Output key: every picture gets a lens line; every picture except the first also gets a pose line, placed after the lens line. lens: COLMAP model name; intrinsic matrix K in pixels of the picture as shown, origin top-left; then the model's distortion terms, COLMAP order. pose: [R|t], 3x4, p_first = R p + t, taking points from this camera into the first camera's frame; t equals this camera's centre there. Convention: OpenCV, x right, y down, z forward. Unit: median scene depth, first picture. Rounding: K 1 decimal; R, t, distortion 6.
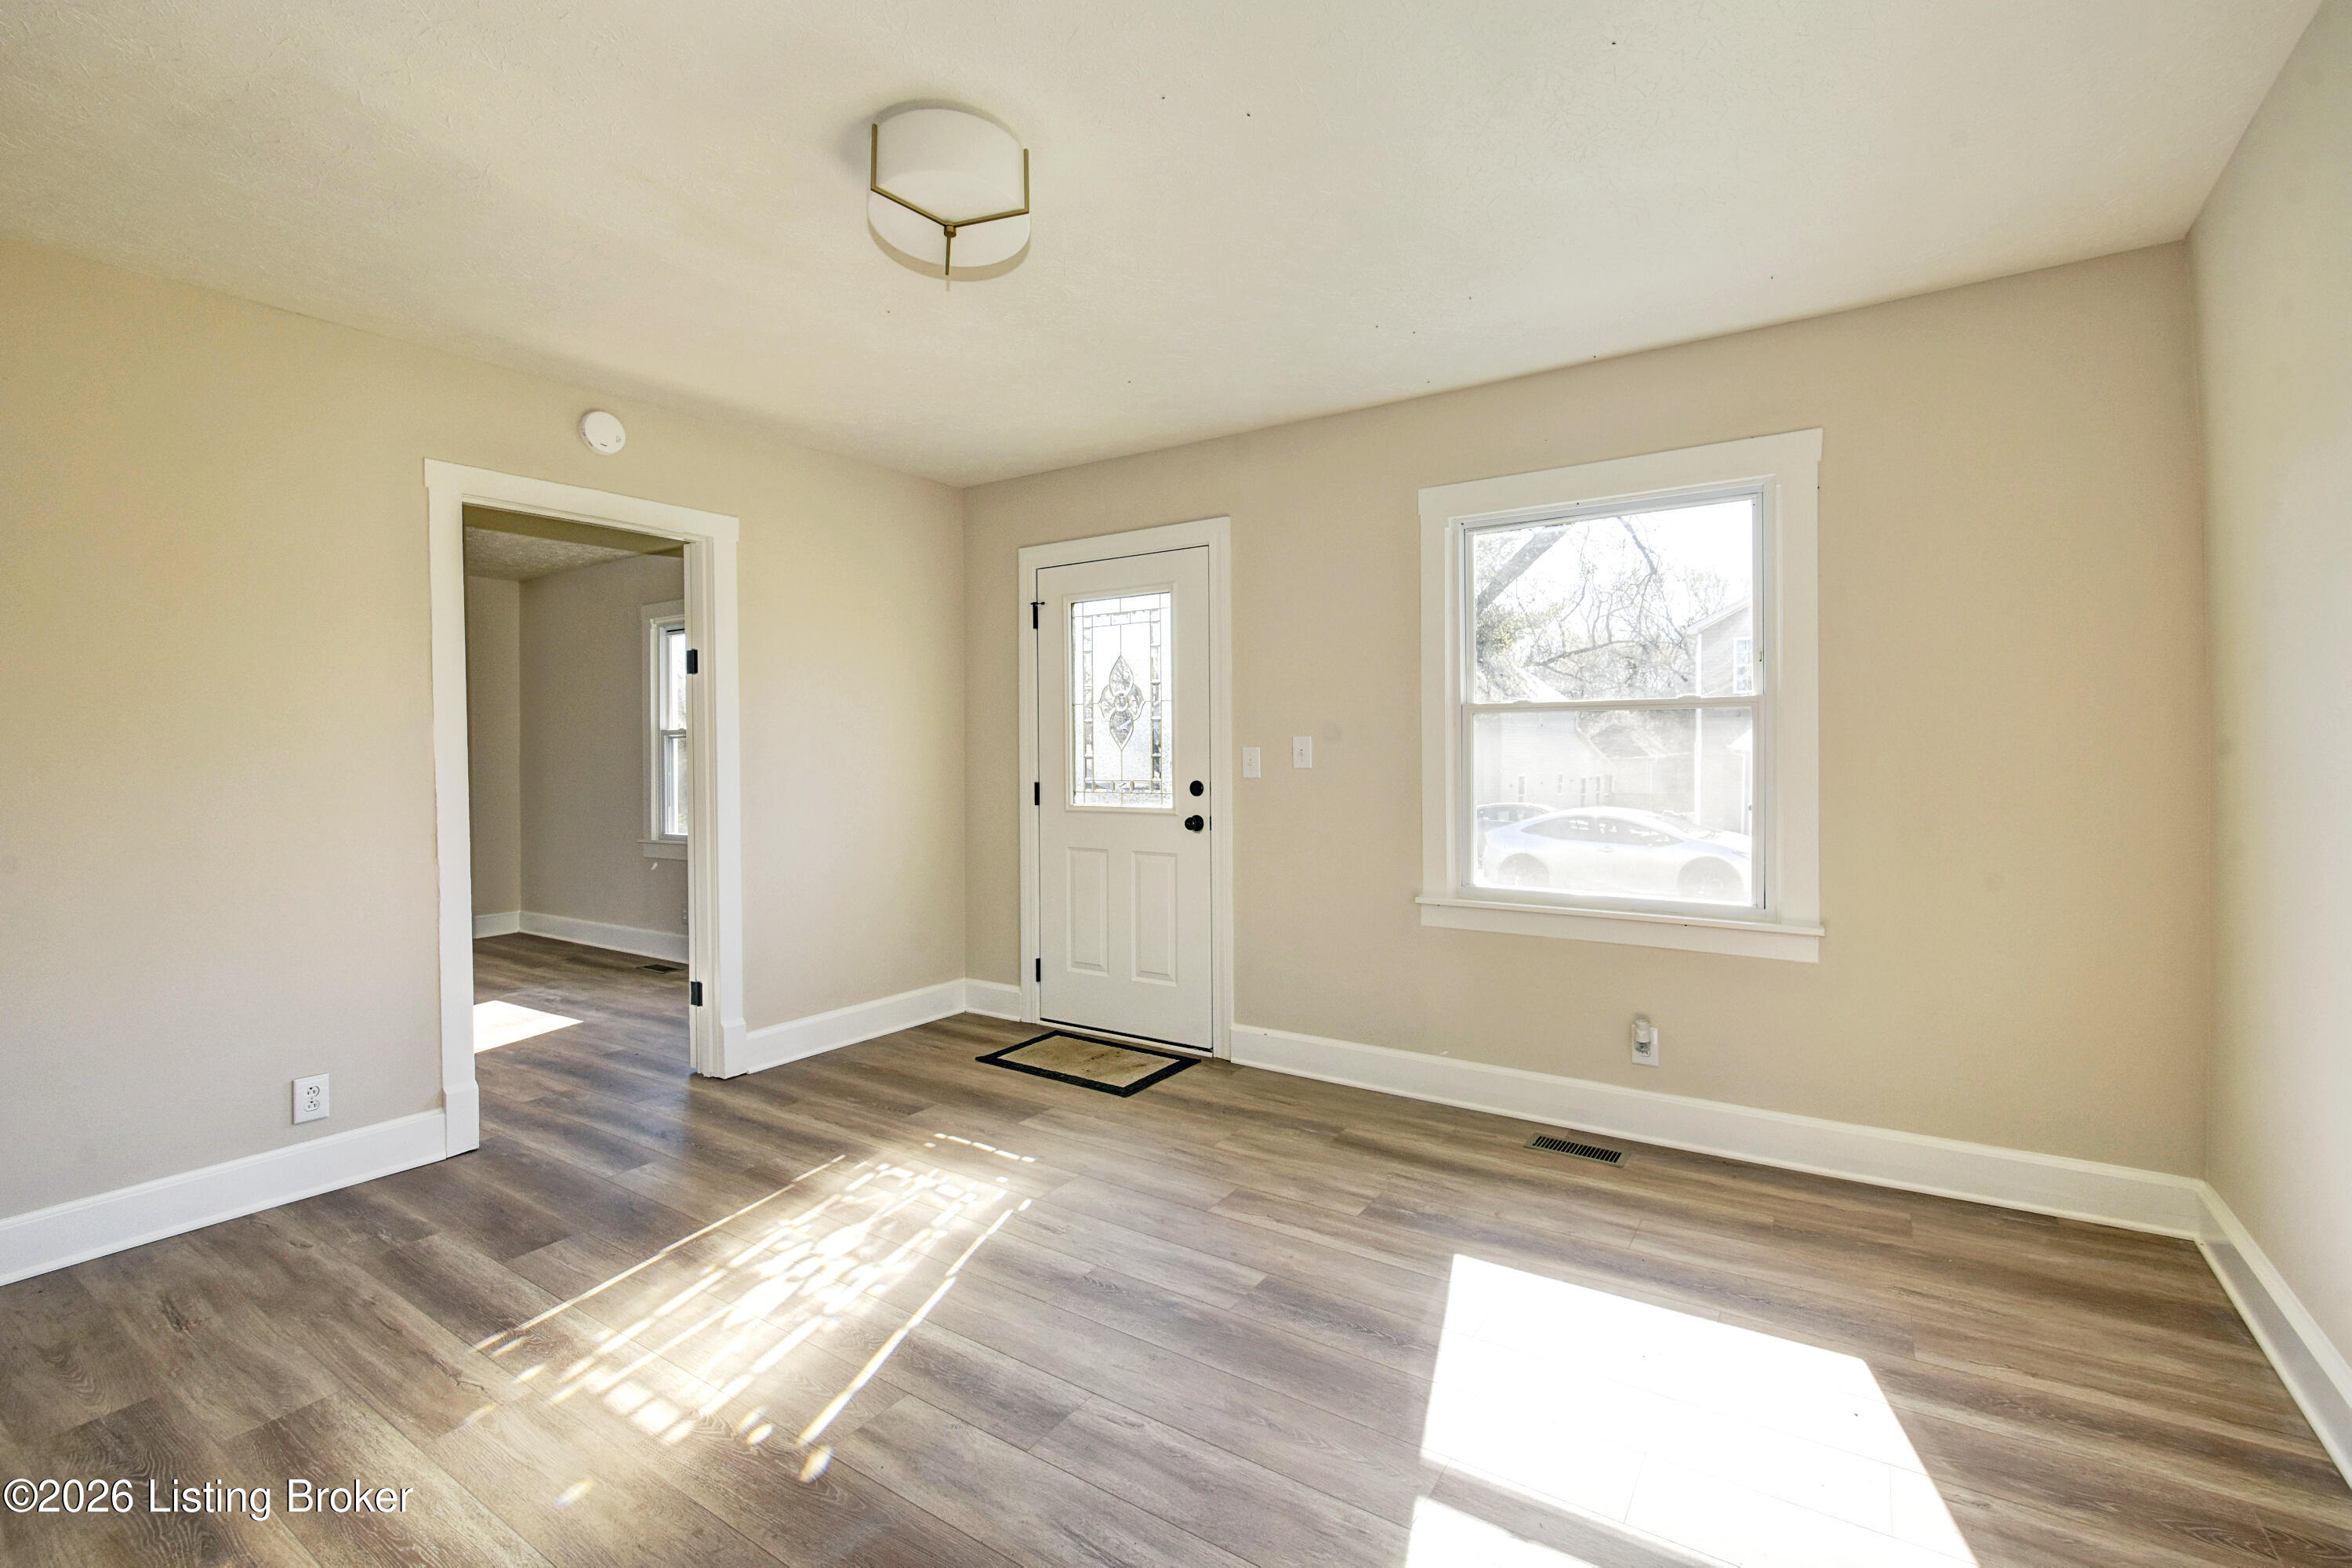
lens RADIAL K [[1029.5, 0, 1181.5], [0, 1029.5, 784.8], [0, 0, 1]] dist [0.003695, -0.003665]
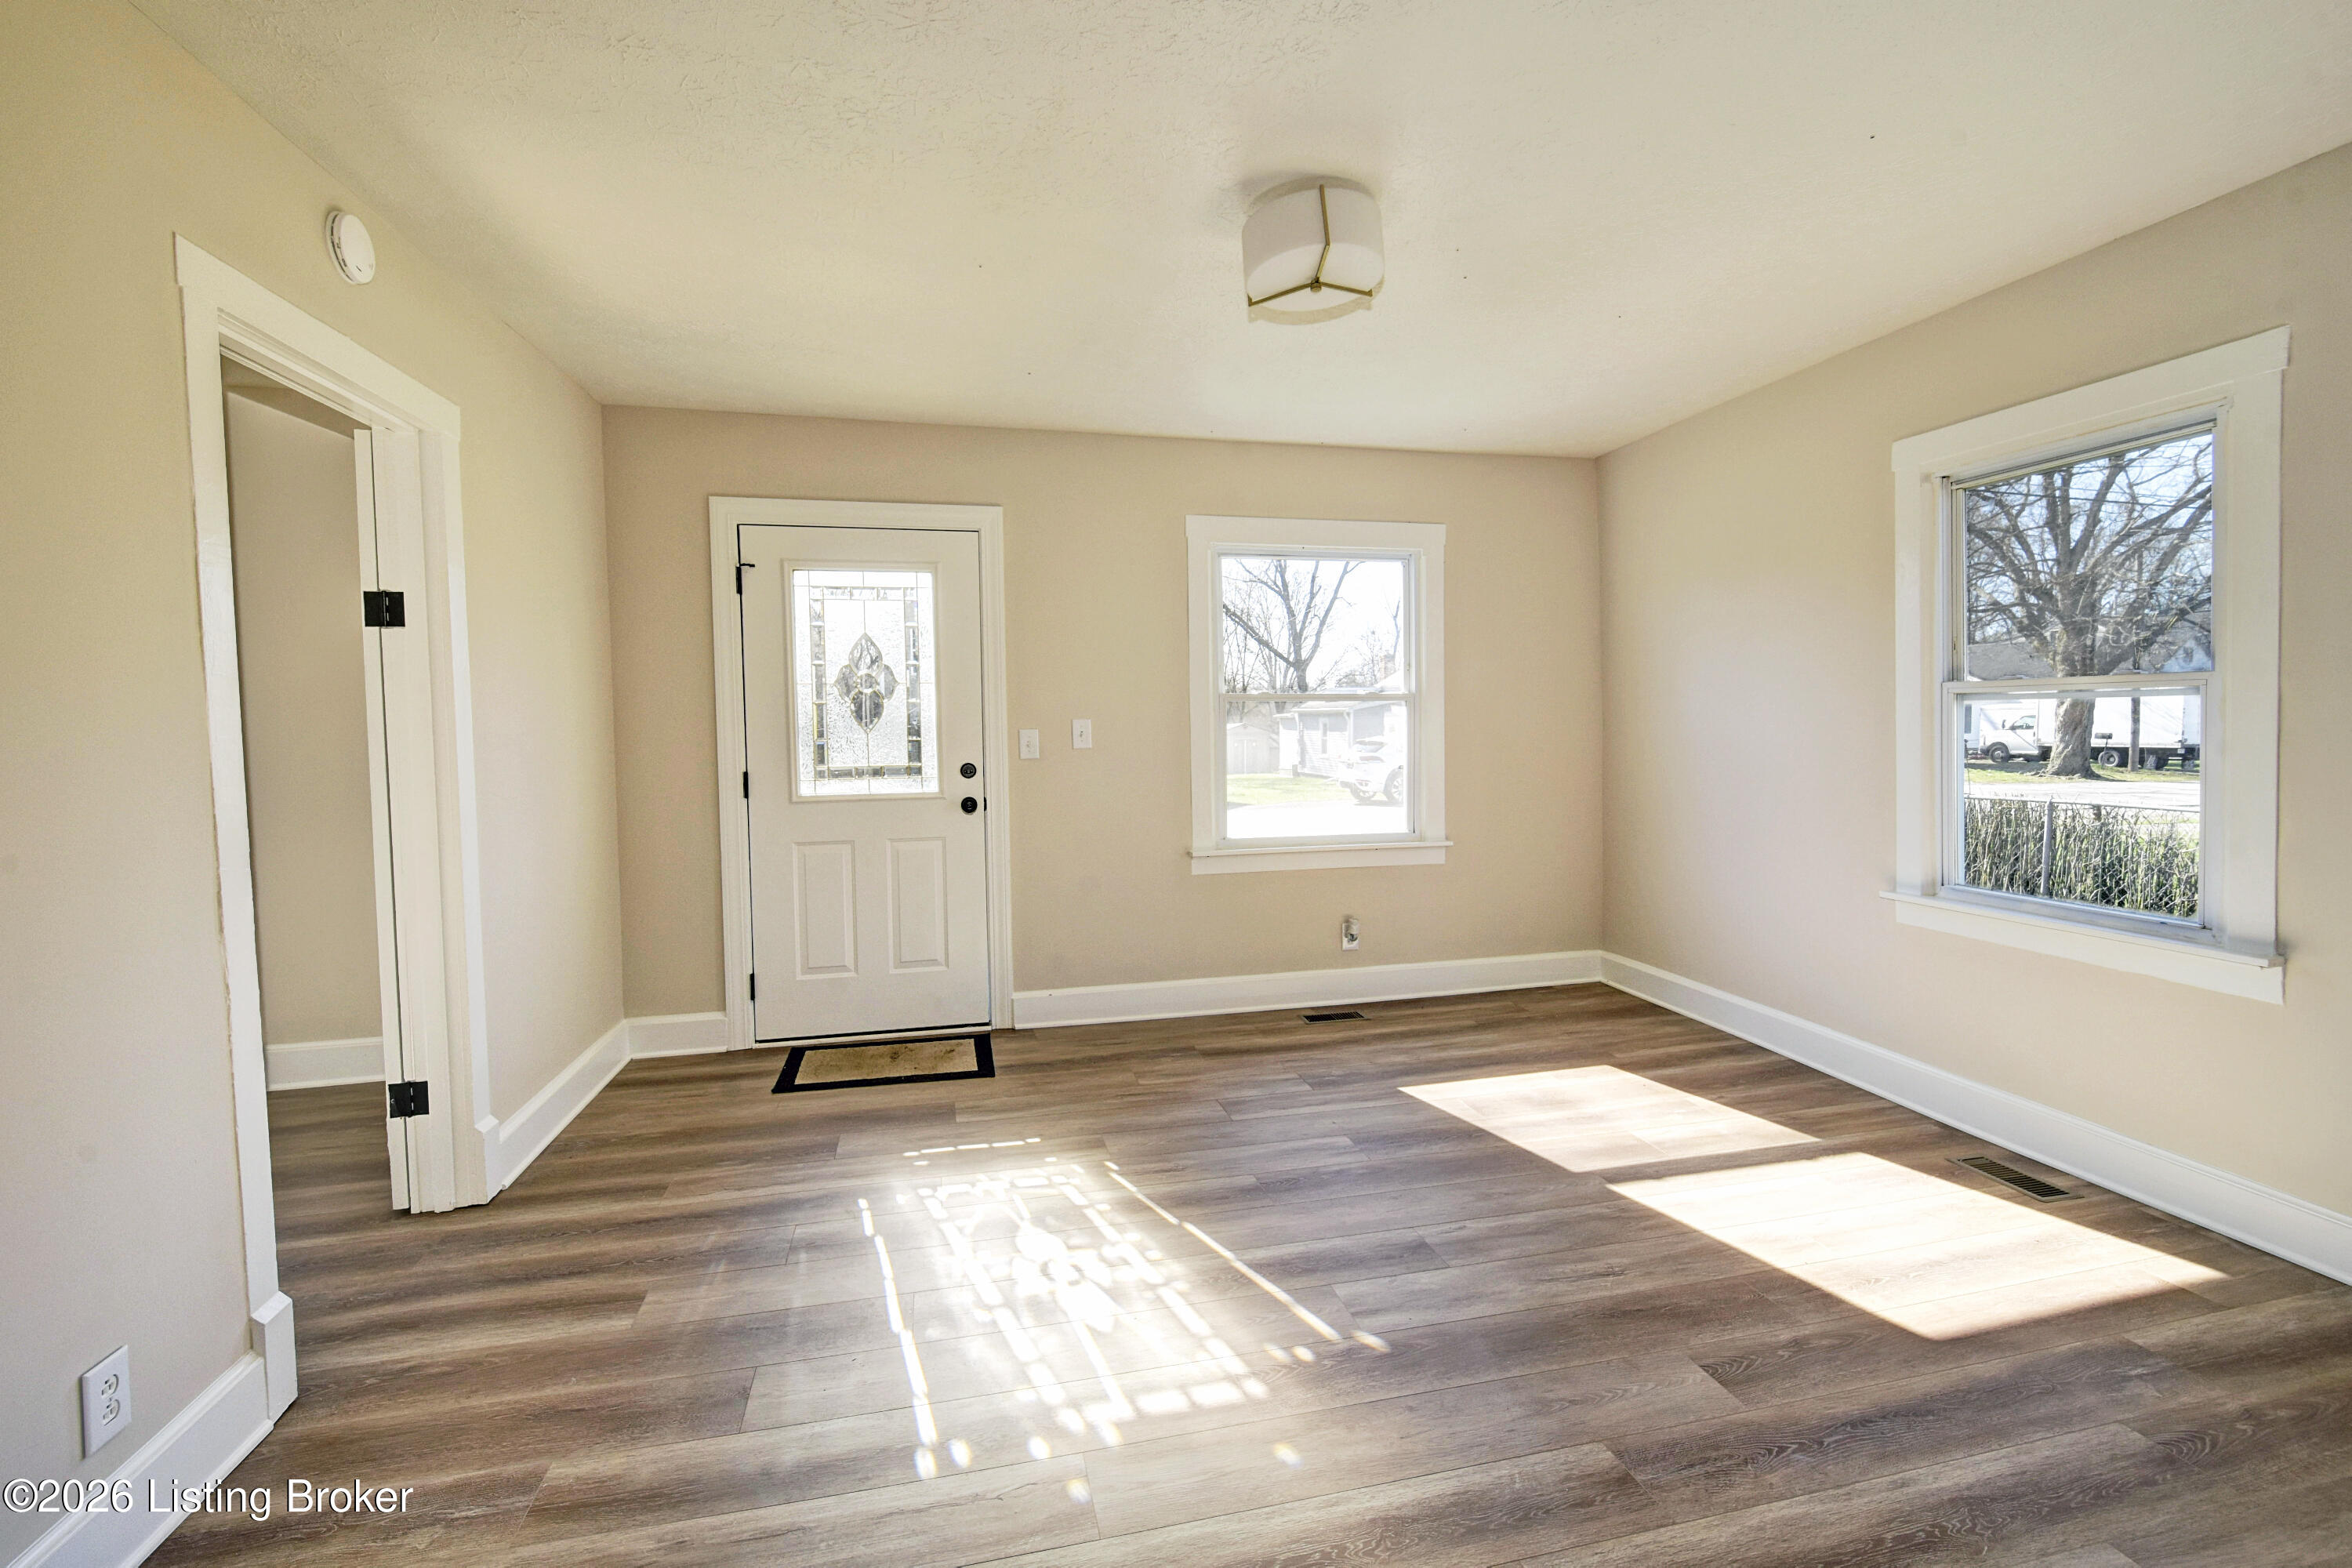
lens RADIAL K [[1029.5, 0, 1179.5], [0, 1029.5, 785.3], [0, 0, 1]] dist [0.003695, -0.003665]
pose [[0.683828, -0.047878, 0.728071, -0.810740], [0.032697, 0.998853, 0.034974, -0.015095], [-0.728910, -0.000110, 0.684609, 0.216943]]
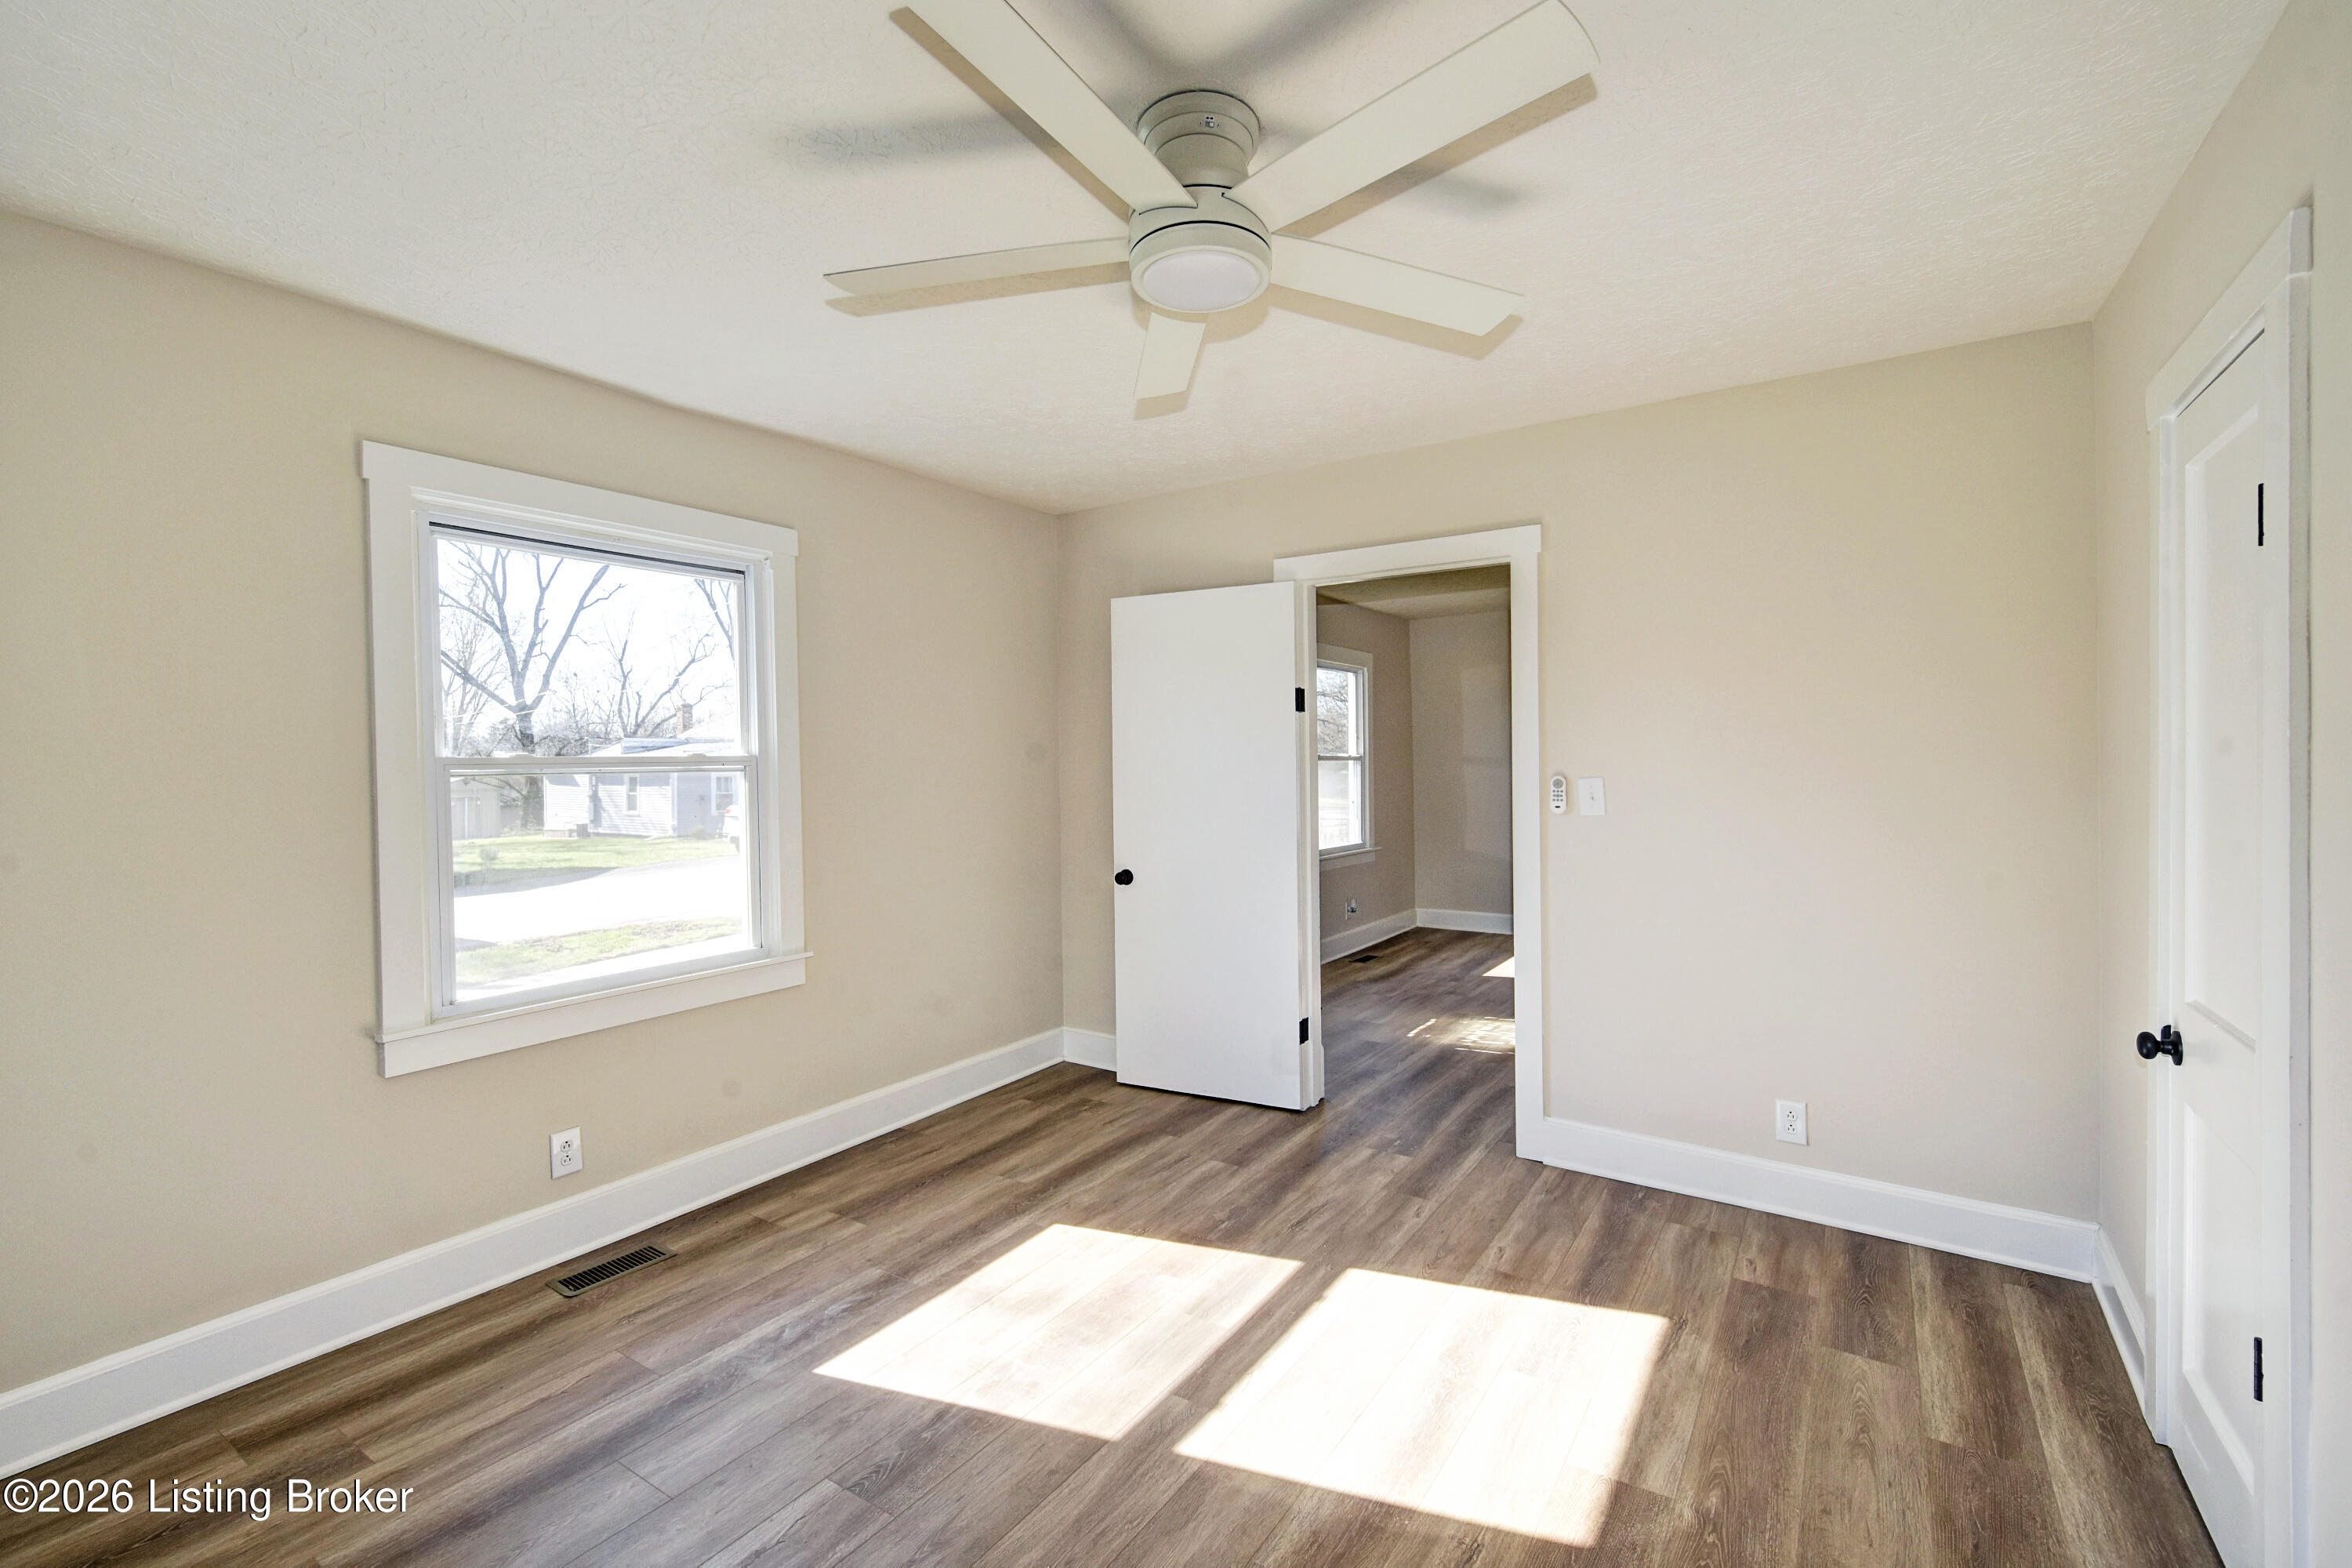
lens RADIAL K [[1029.5, 0, 1181.2], [0, 1029.5, 777.5], [0, 0, 1]] dist [0.003695, -0.003665]
pose [[-0.000480, -0.004213, 0.999991, -1.965982], [0.040313, 0.999178, 0.004229, -0.068114], [-0.999187, 0.040314, -0.000310, 1.485011]]
